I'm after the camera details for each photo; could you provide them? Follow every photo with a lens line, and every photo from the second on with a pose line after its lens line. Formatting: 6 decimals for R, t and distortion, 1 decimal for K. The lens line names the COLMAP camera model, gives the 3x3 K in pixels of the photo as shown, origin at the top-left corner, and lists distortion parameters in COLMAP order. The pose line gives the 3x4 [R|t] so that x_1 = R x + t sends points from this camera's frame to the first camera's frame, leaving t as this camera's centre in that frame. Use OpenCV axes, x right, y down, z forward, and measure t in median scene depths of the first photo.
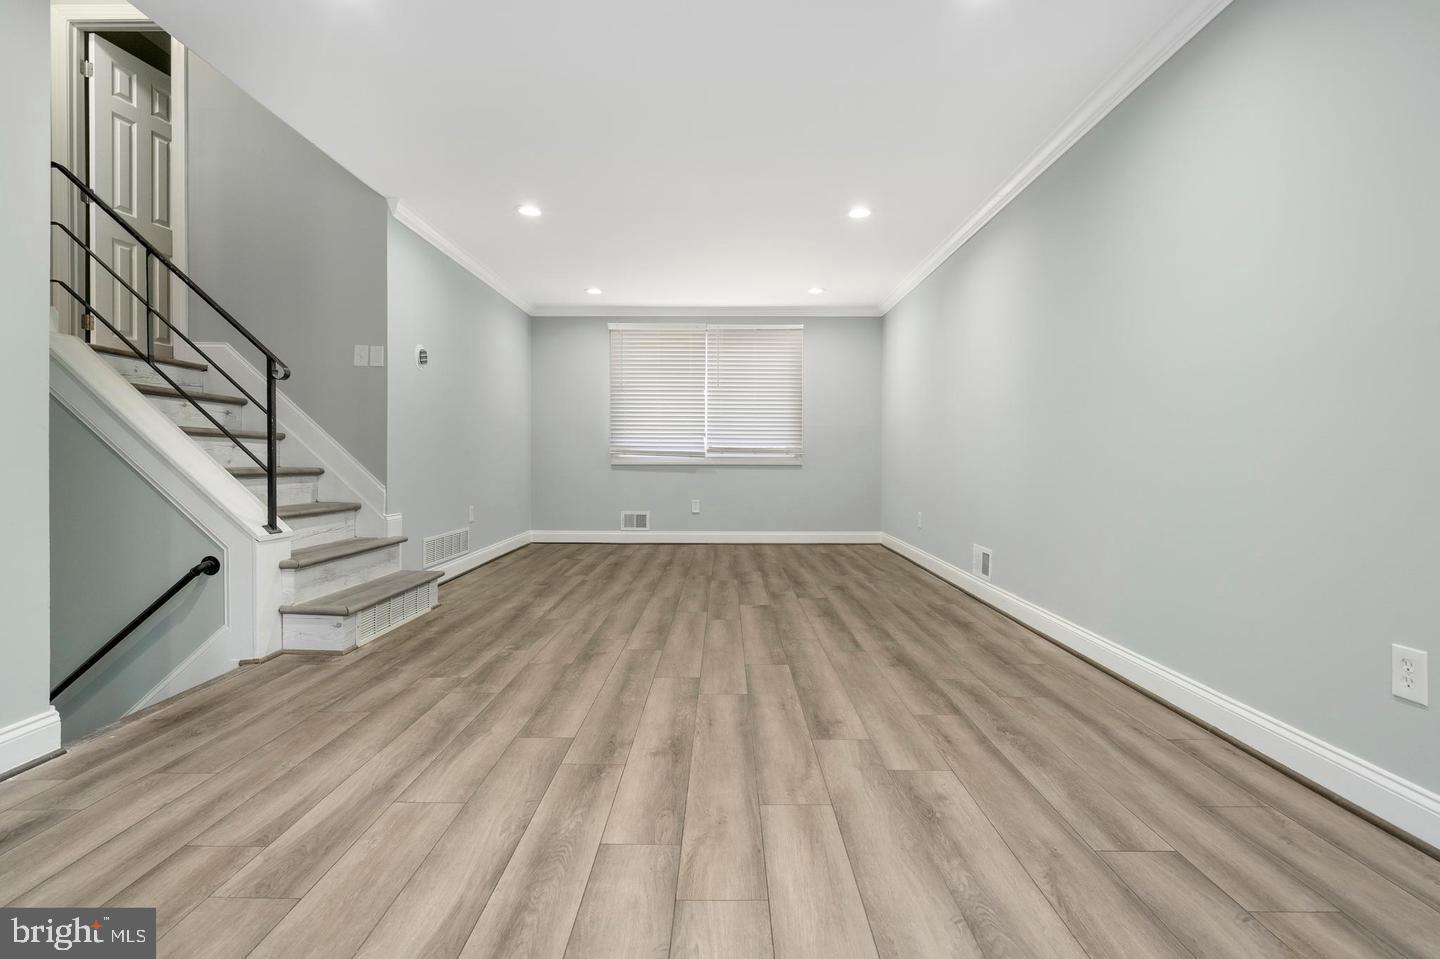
lens RADIAL K [[672.9, 0, 720.1], [0, 672.9, 445.0], [0, 0, 1]] dist [-0.002740, 0.001052]
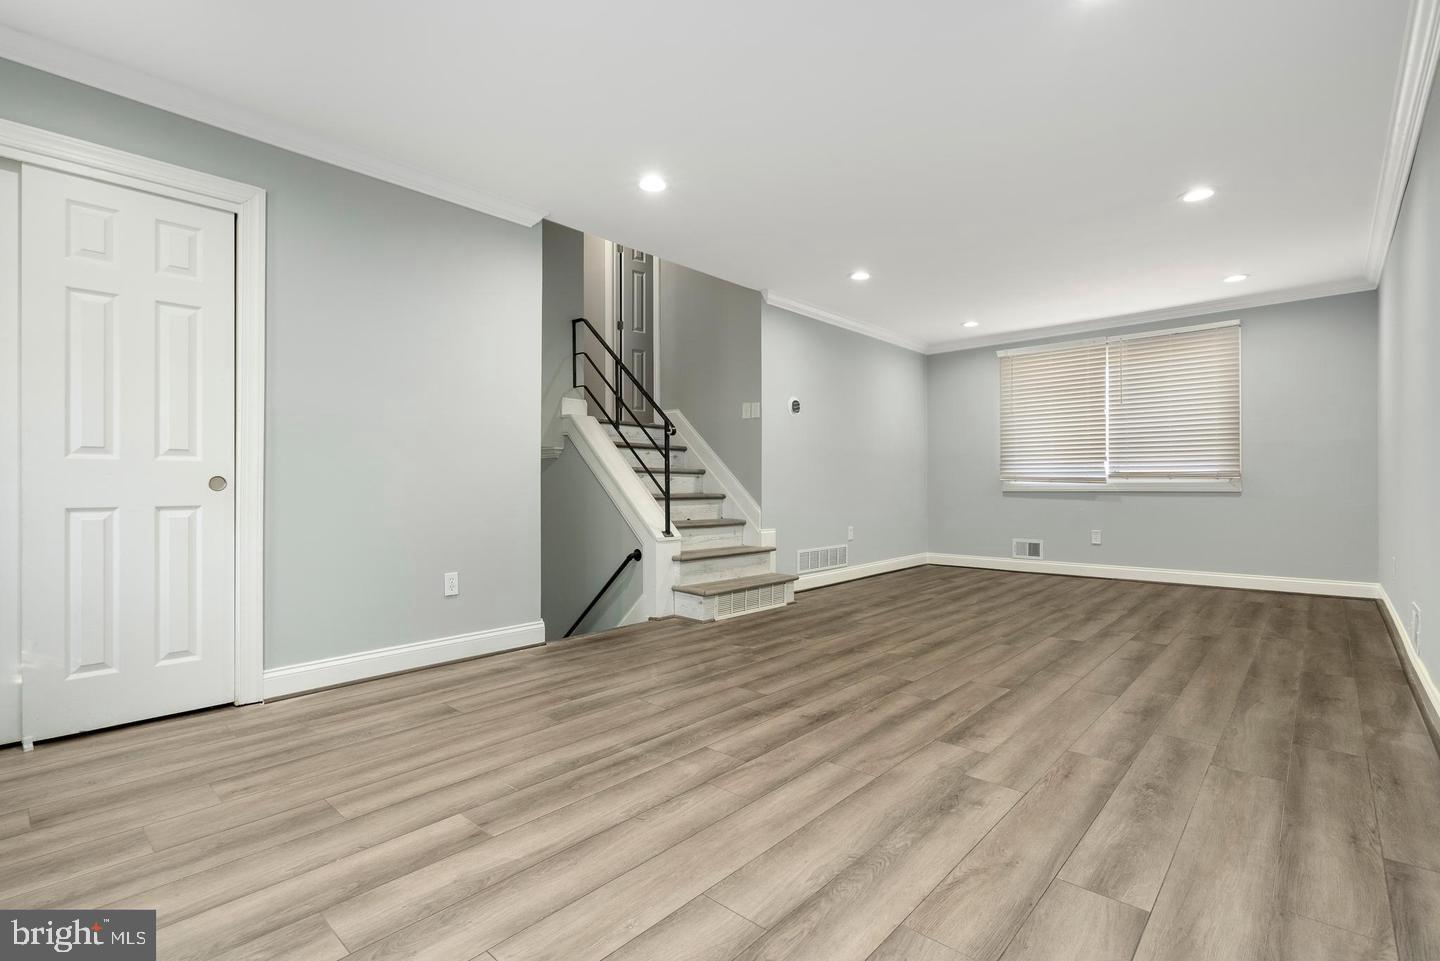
lens RADIAL K [[662.1, 0, 714.1], [0, 662.1, 458.7], [0, 0, 1]] dist [-0.002486, 0.000821]
pose [[0.738479, -0.033333, -0.673452, 0.435653], [0.019776, 0.999418, -0.027781, -0.001791], [0.673986, 0.007198, 0.738709, -0.038561]]
